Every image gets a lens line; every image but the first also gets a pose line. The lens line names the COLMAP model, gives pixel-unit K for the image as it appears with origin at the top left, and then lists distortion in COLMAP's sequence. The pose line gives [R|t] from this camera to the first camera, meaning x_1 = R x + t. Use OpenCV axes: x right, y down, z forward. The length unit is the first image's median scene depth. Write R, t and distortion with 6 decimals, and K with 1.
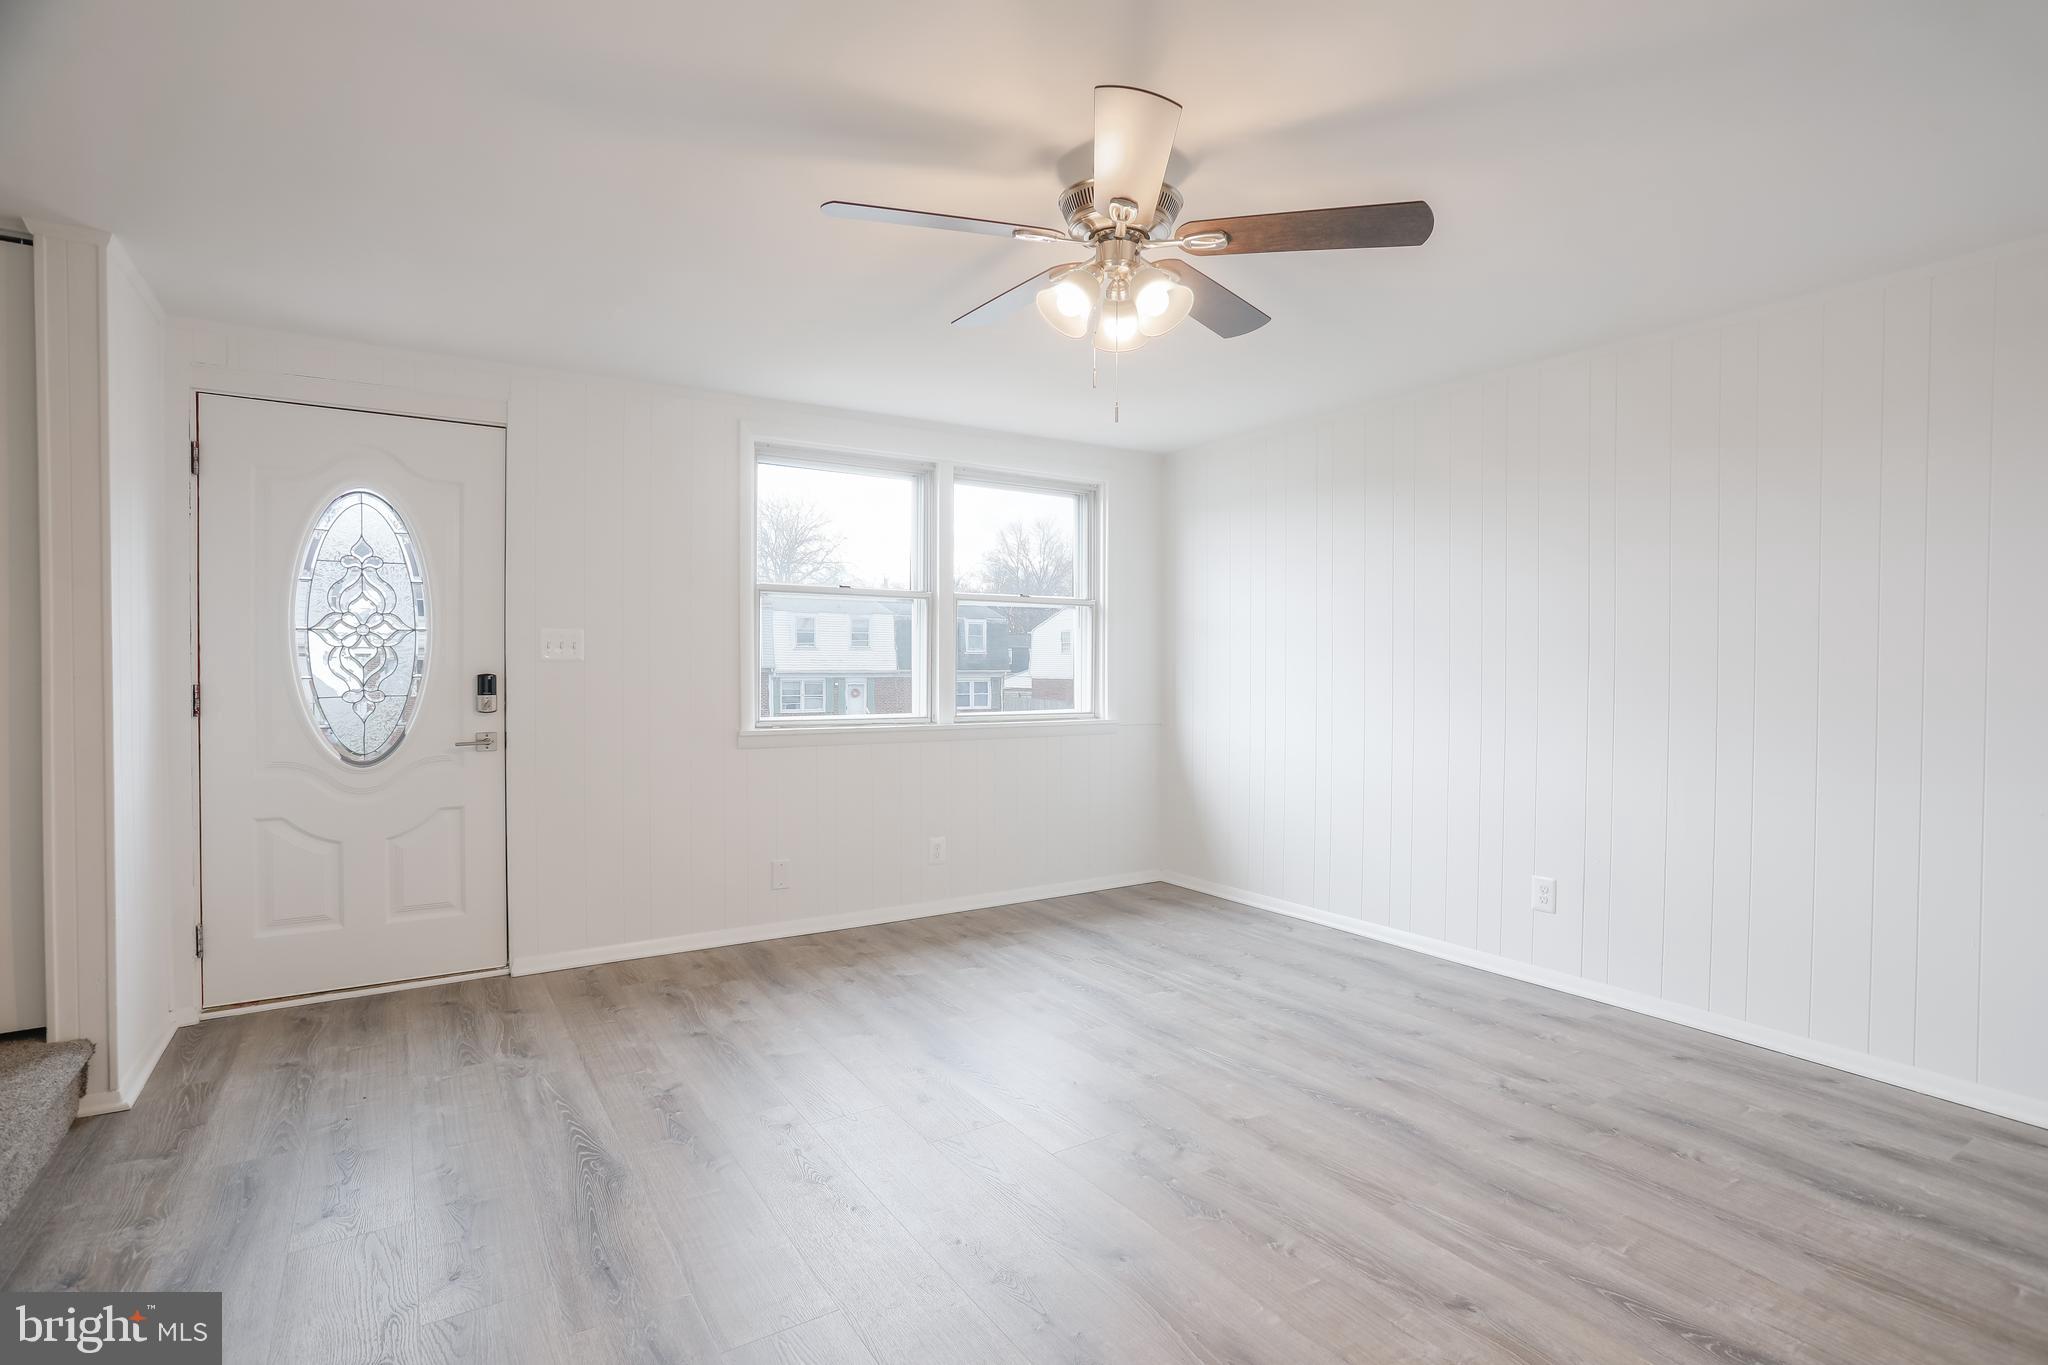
lens RADIAL K [[978.9, 0, 1013.8], [0, 978.9, 676.2], [0, 0, 1]] dist [-0.029271, 0.016447]
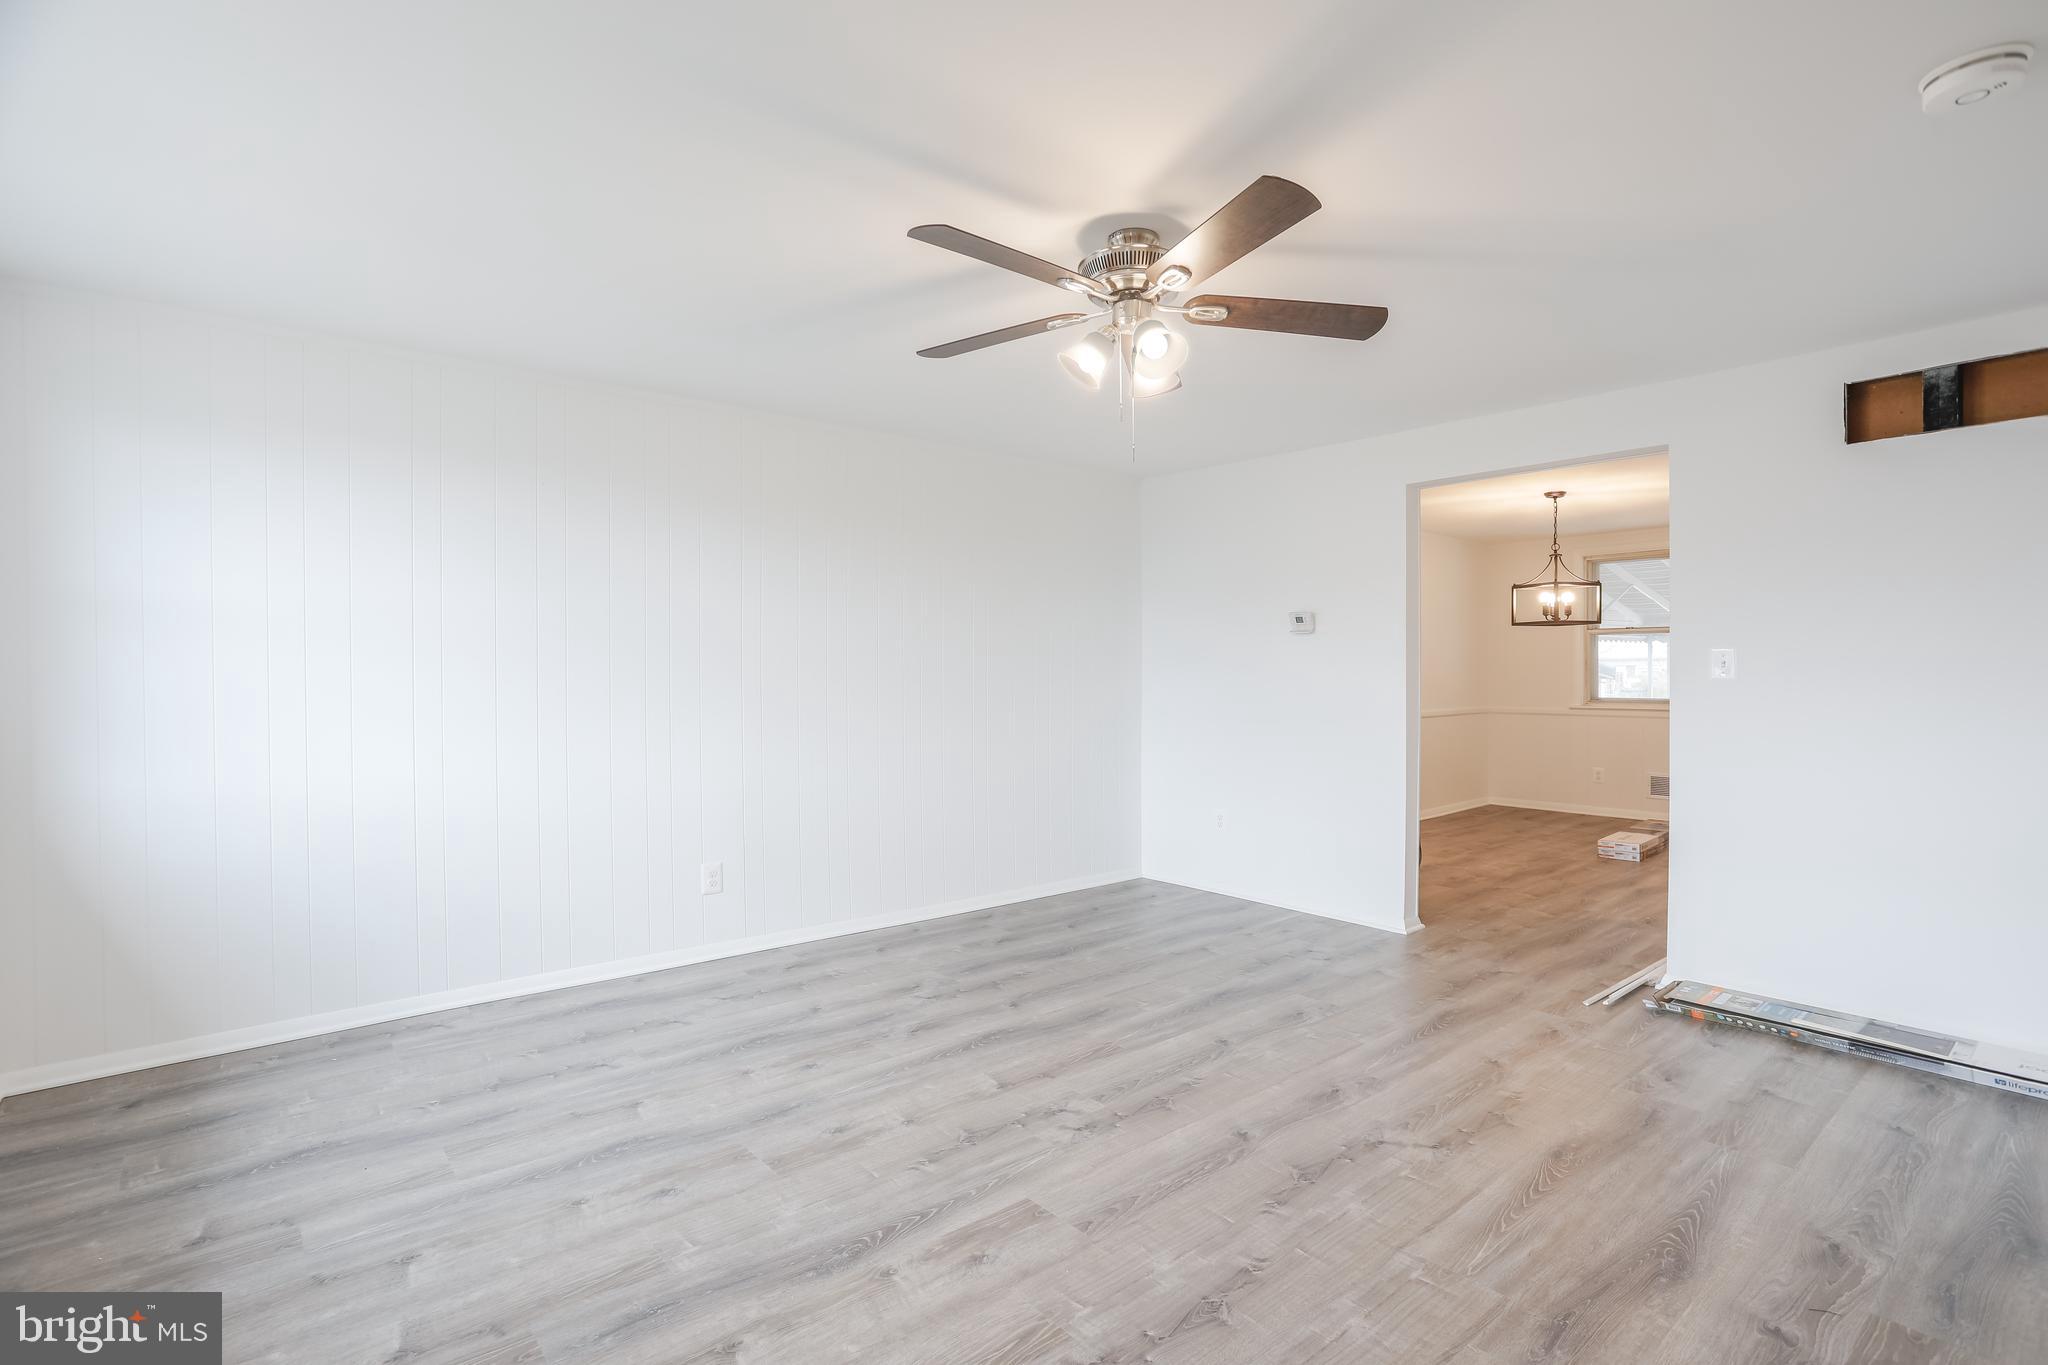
lens RADIAL K [[978.9, 0, 1013.2], [0, 978.9, 675.6], [0, 0, 1]] dist [-0.029271, 0.016447]
pose [[-0.110592, -0.005643, 0.993850, -0.735723], [0.011800, 0.999906, 0.006990, -0.017405], [-0.993796, 0.012501, -0.110516, 0.926939]]
